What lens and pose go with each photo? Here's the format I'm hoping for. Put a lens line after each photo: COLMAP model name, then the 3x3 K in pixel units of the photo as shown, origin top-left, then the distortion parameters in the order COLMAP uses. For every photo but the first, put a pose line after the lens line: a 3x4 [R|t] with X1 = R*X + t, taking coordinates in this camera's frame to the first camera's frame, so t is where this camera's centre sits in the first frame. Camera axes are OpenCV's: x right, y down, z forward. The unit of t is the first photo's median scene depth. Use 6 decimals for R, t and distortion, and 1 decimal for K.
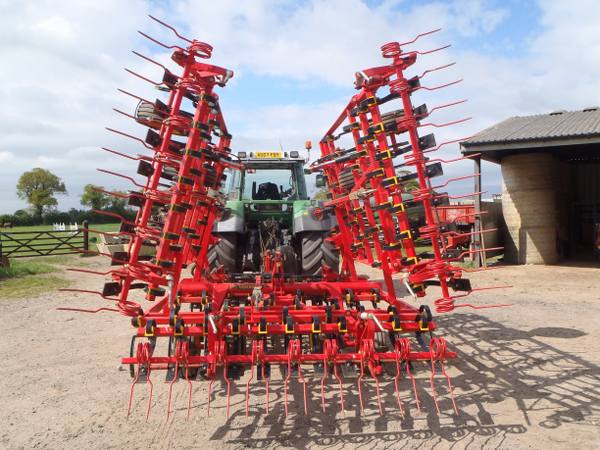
lens RADIAL K [[501.7, 0, 300.0], [0, 501.7, 225.0], [0, 0, 1]] dist [-0.073909, 0.056656]
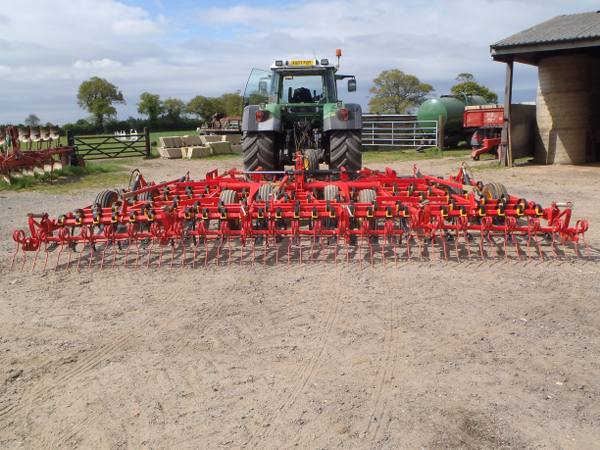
lens RADIAL K [[513.3, 0, 300.0], [0, 513.3, 225.0], [0, 0, 1]] dist [-0.028869, 0.005161]
pose [[0.993600, 0.013970, -0.112089, 0.047101], [0.005833, 0.984654, 0.174420, 0.014039], [0.112805, -0.173958, 0.978271, -0.142209]]
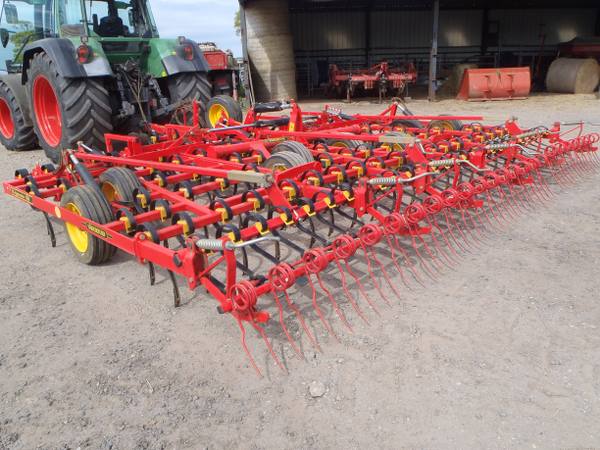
lens RADIAL K [[501.7, 0, 300.0], [0, 501.7, 225.0], [0, 0, 1]] dist [-0.073909, 0.056656]
pose [[0.745560, -0.216668, 0.630234, -0.295894], [0.032131, 0.956262, 0.290742, 0.013998], [-0.665664, -0.196516, 0.719912, 0.091203]]
